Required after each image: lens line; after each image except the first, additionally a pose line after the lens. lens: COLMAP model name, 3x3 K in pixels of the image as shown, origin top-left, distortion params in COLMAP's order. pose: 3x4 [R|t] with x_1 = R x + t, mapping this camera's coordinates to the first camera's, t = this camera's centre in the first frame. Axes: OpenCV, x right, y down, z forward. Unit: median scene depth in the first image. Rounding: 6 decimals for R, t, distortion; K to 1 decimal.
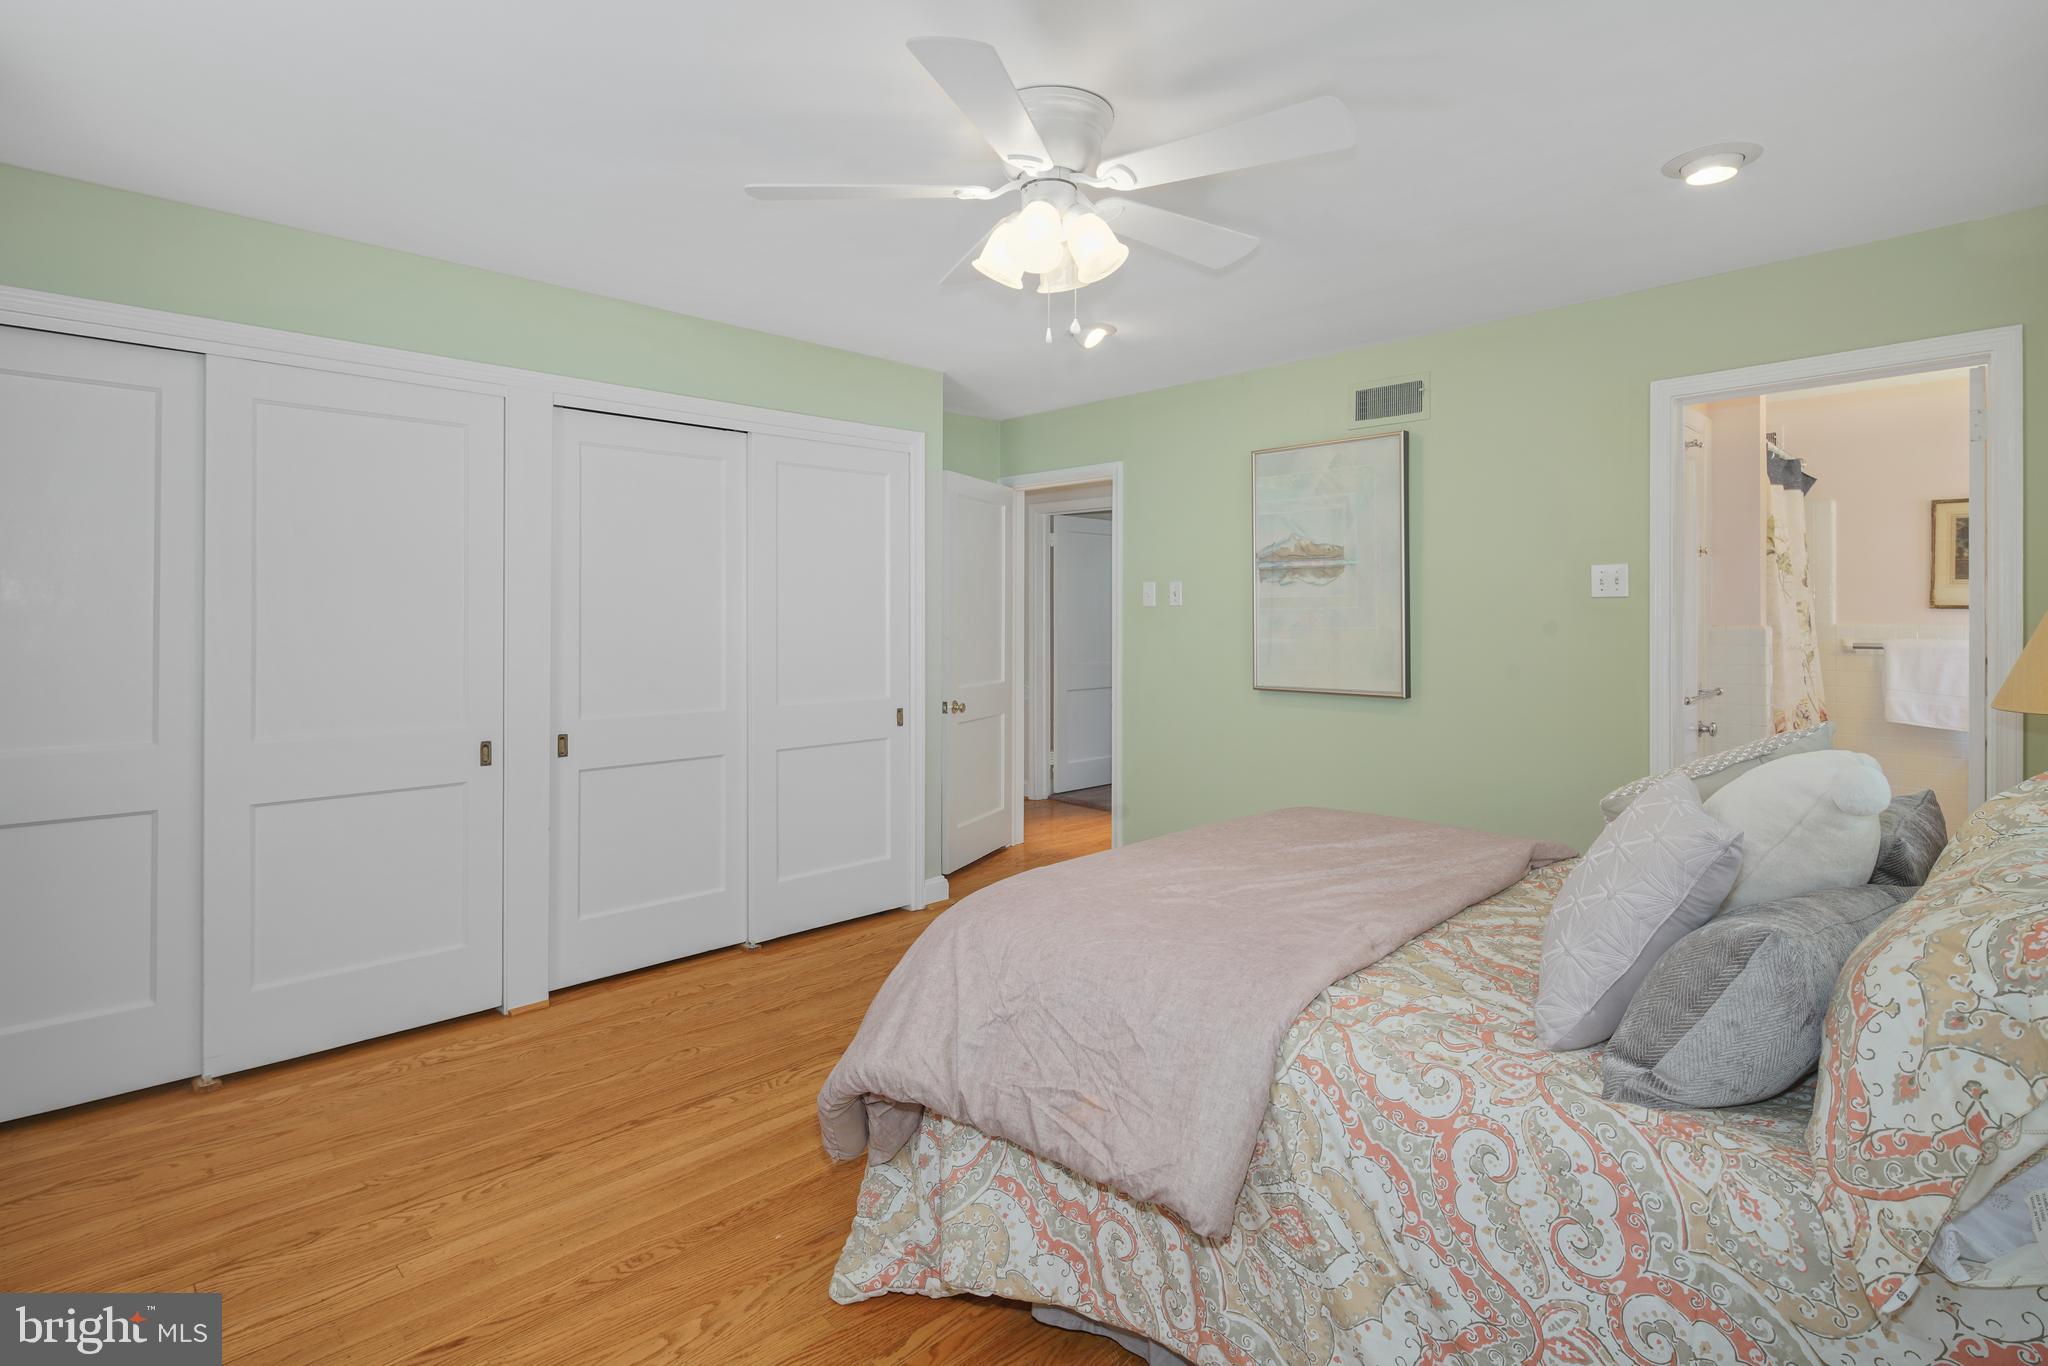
lens RADIAL K [[983.9, 0, 1023.6], [0, 983.9, 619.6], [0, 0, 1]] dist [-0.000626, -0.000174]
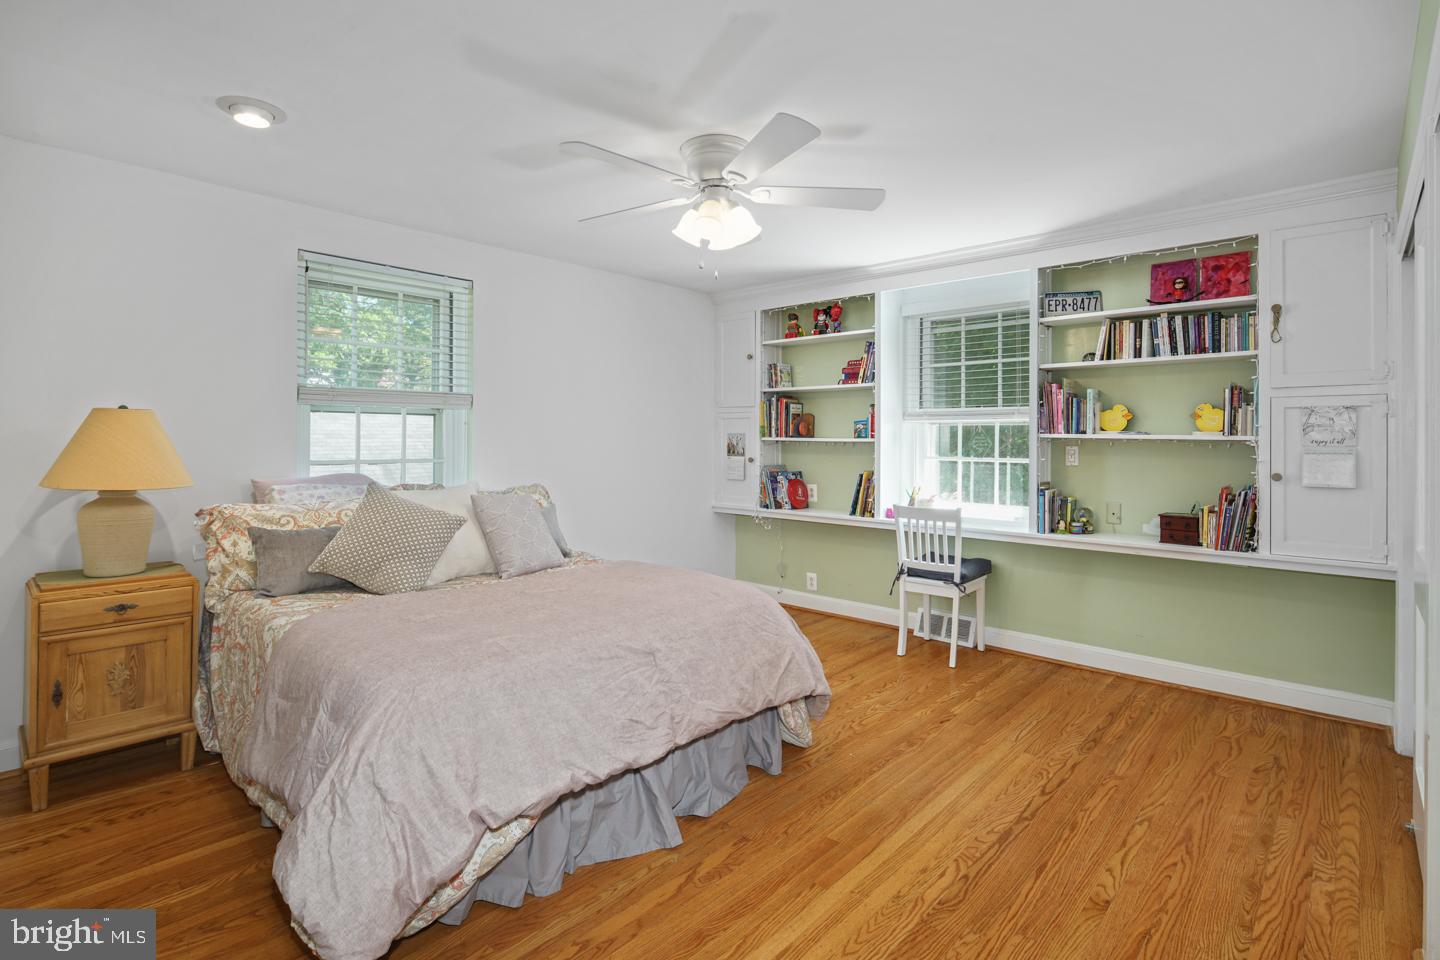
lens RADIAL K [[691.8, 0, 719.7], [0, 691.8, 435.5], [0, 0, 1]] dist [-0.000626, -0.000174]
pose [[-0.997864, -0.007238, -0.064920, 0.094987], [-0.006988, 0.999967, -0.004084, -0.003000], [0.064948, -0.003622, -0.997882, 2.104759]]
